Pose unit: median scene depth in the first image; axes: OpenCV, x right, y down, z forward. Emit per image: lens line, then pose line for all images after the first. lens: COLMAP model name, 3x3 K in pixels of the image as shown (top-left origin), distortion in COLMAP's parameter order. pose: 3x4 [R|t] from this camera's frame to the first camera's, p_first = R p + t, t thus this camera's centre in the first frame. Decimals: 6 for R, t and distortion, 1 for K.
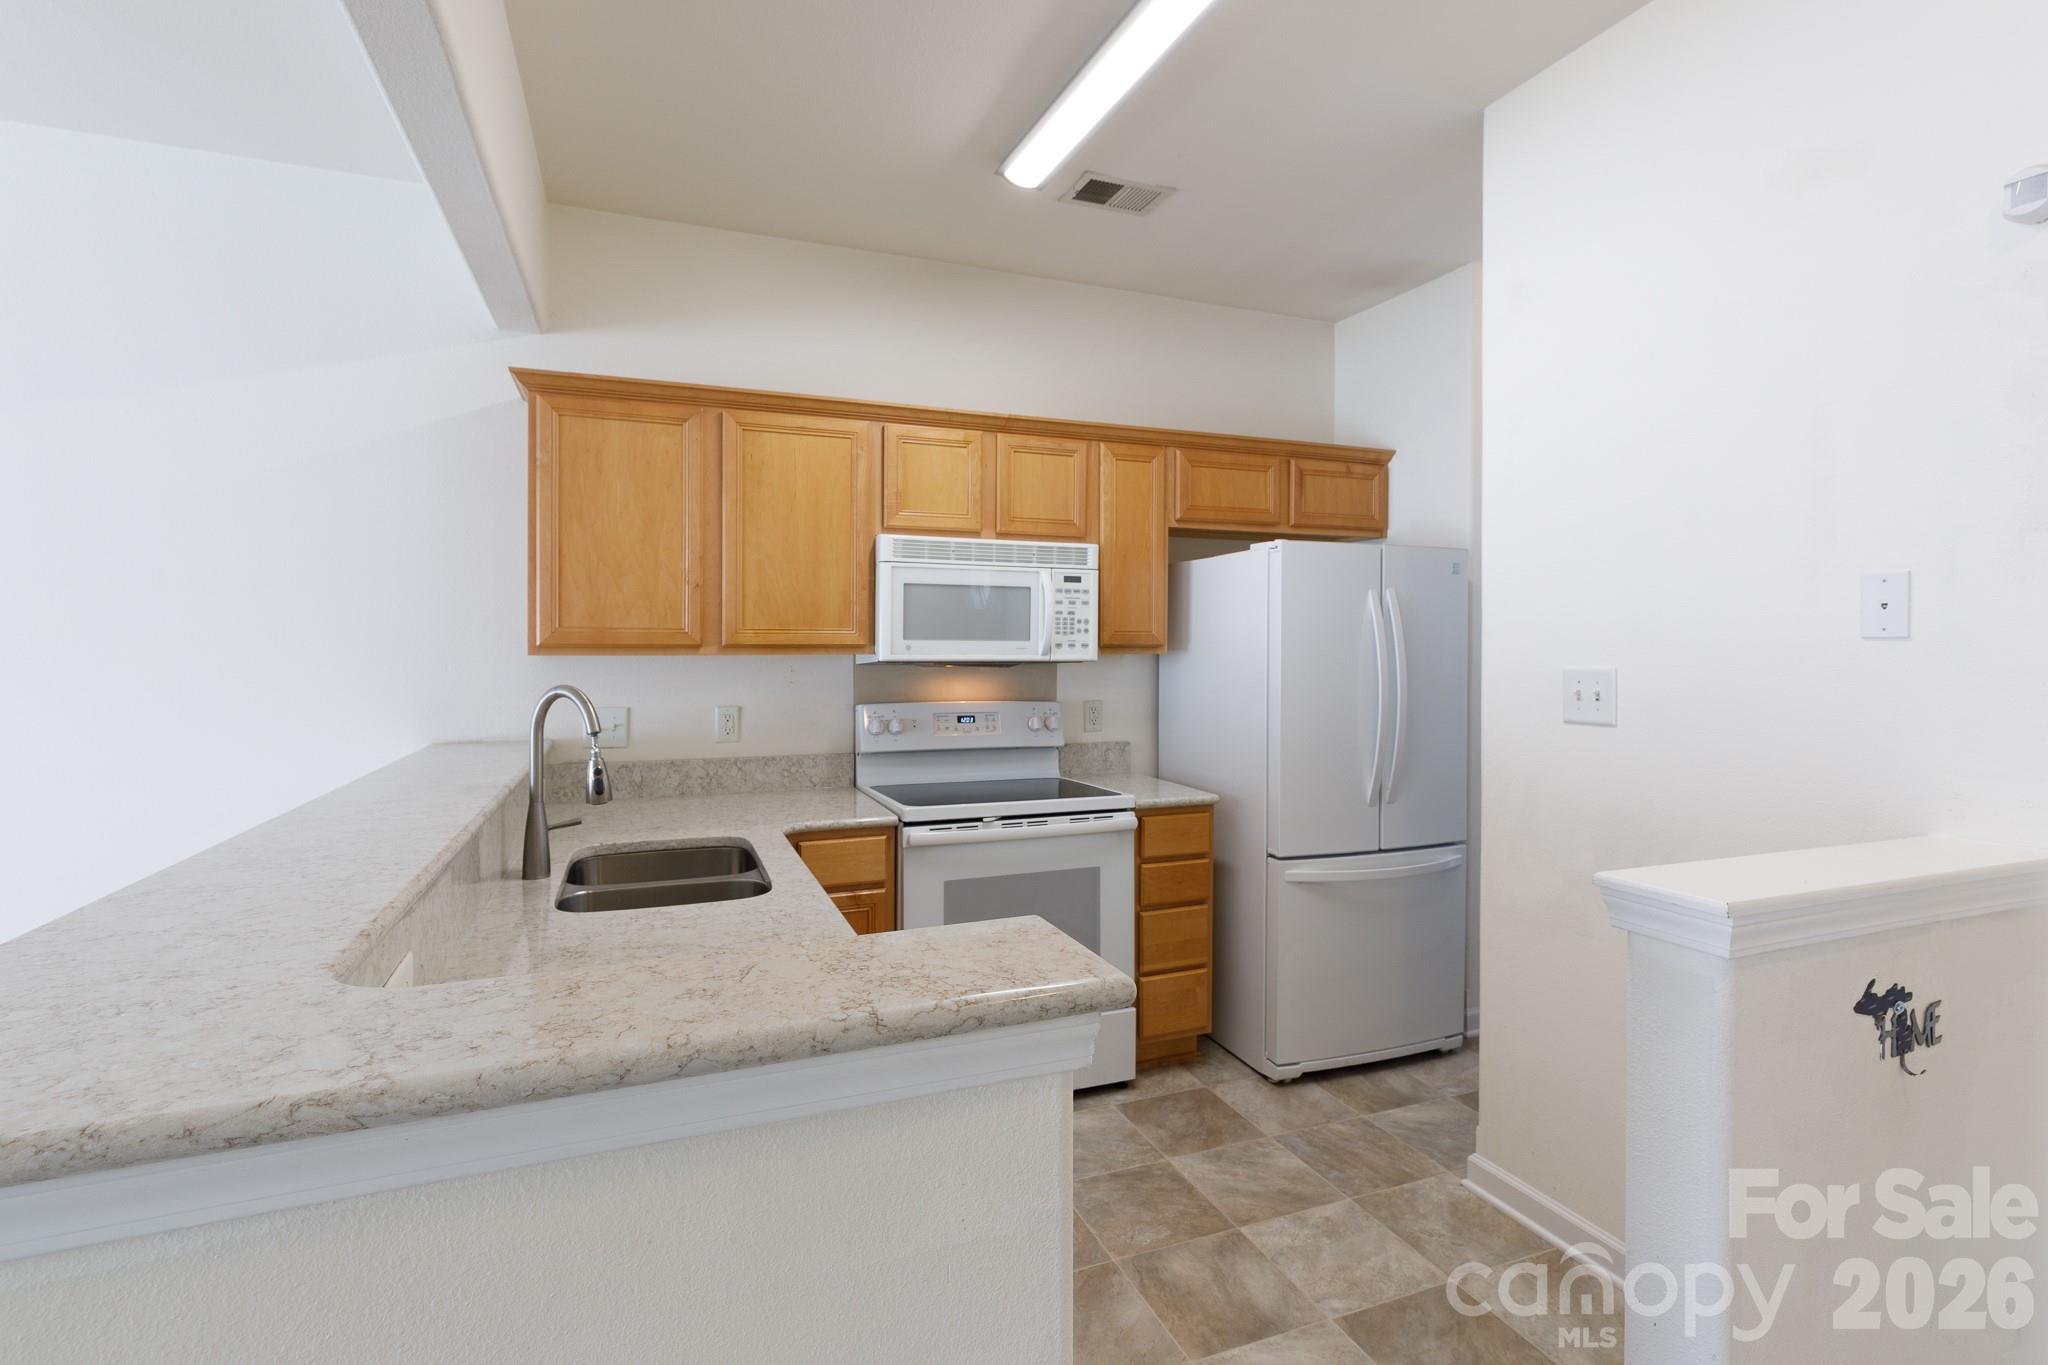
lens RADIAL K [[966.7, 0, 1013.2], [0, 966.7, 649.6], [0, 0, 1]] dist [-0.000269, 0.000205]
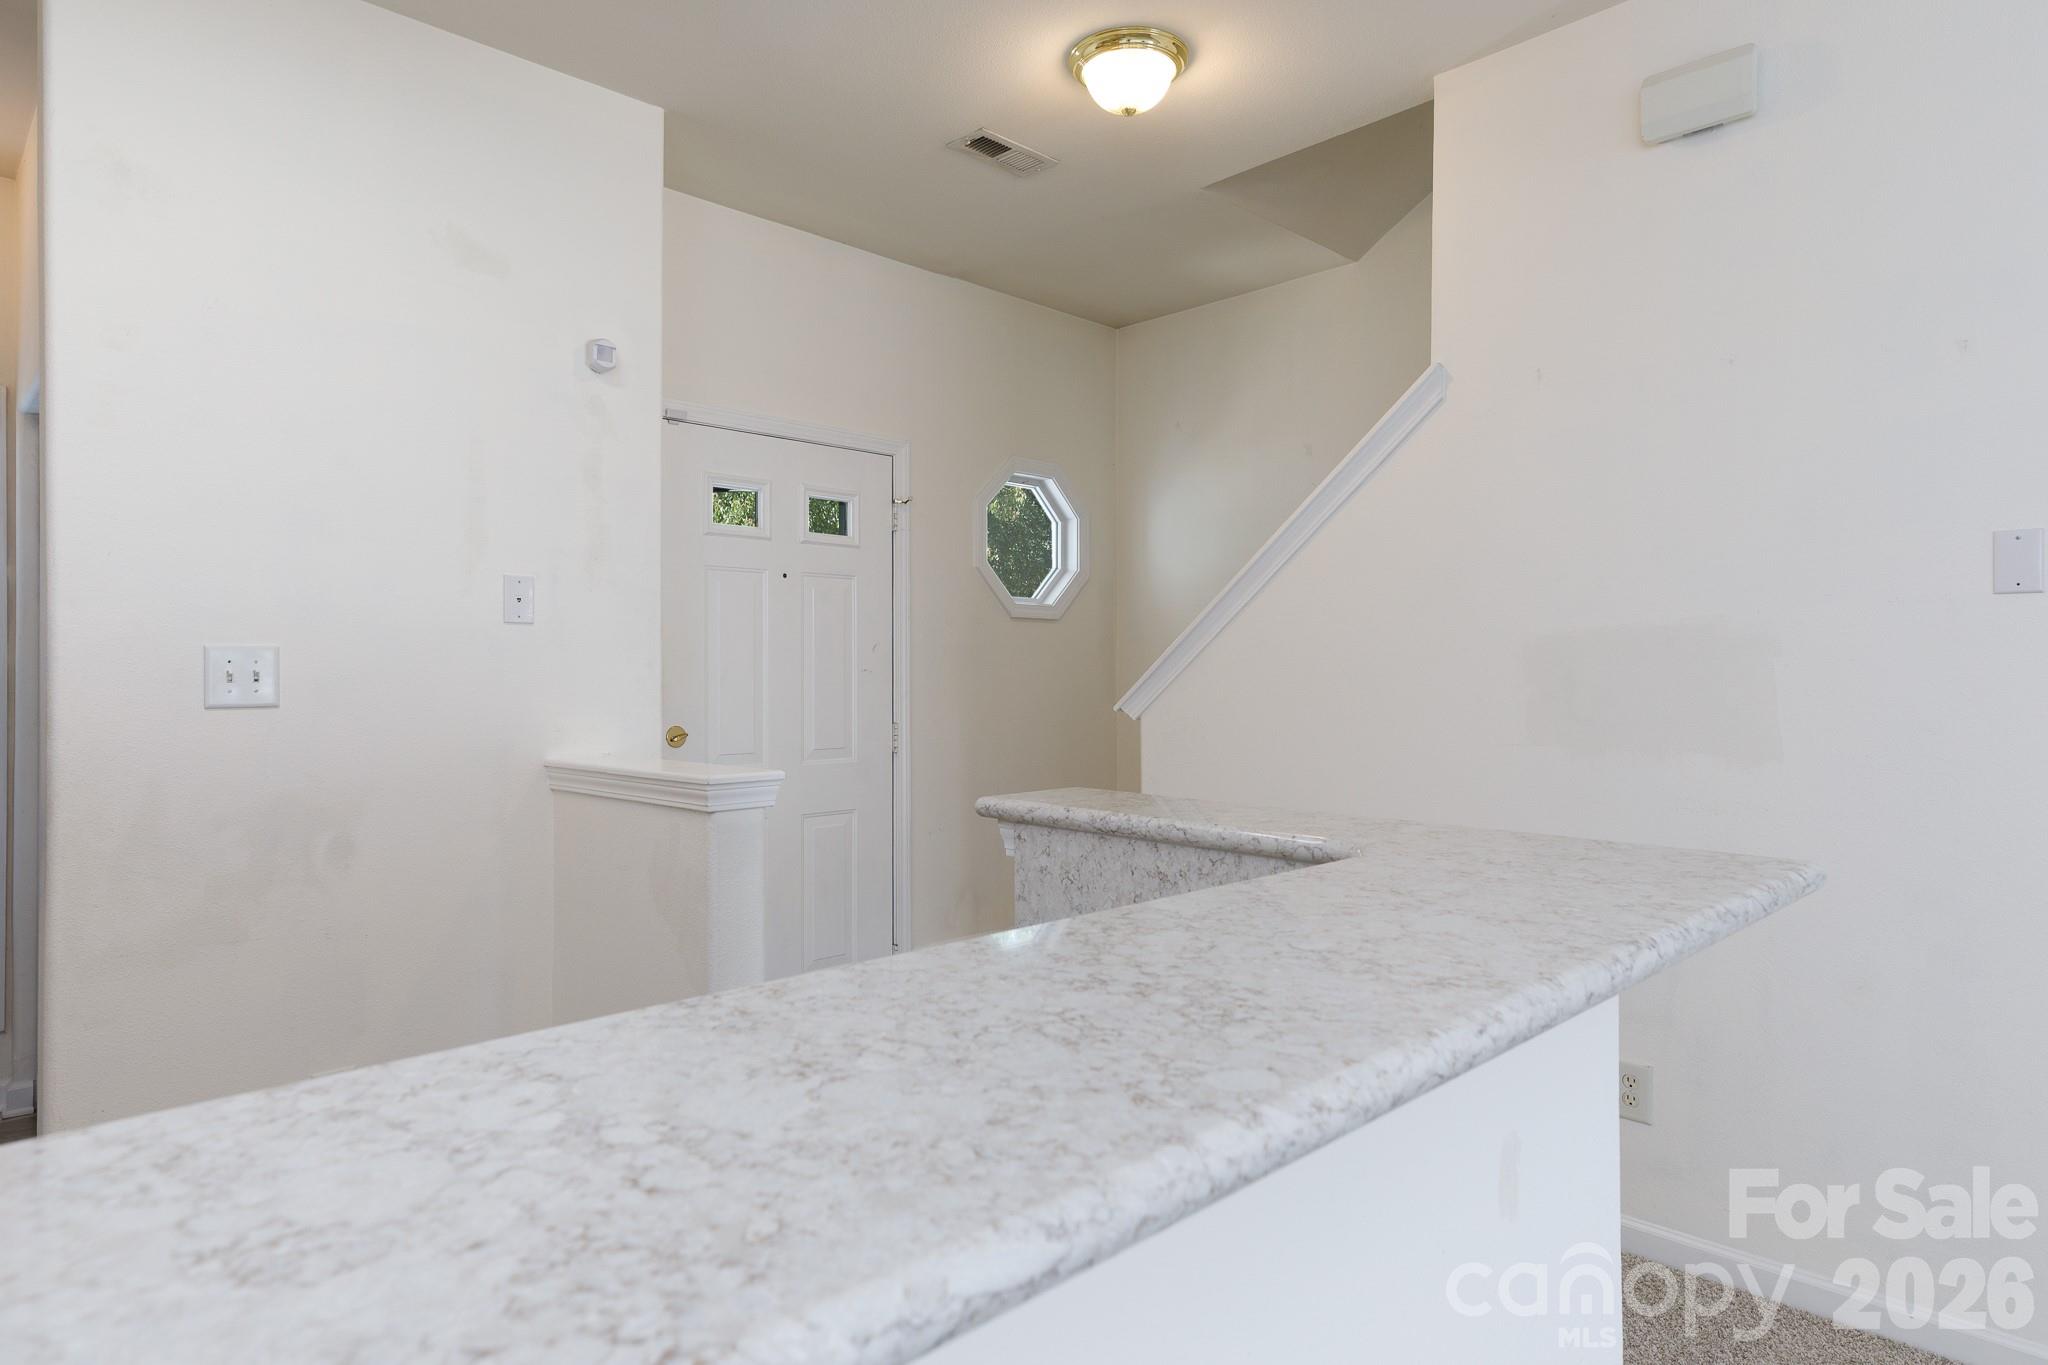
lens RADIAL K [[1176.4, 0, 1031.0], [0, 1176.4, 670.7], [0, 0, 1]] dist [0.006166, 0.000111]
pose [[-0.404720, 0.003529, 0.914434, -0.490022], [0.004274, 0.999989, -0.001967, 0.032700], [-0.914431, 0.003112, -0.404730, 0.523830]]
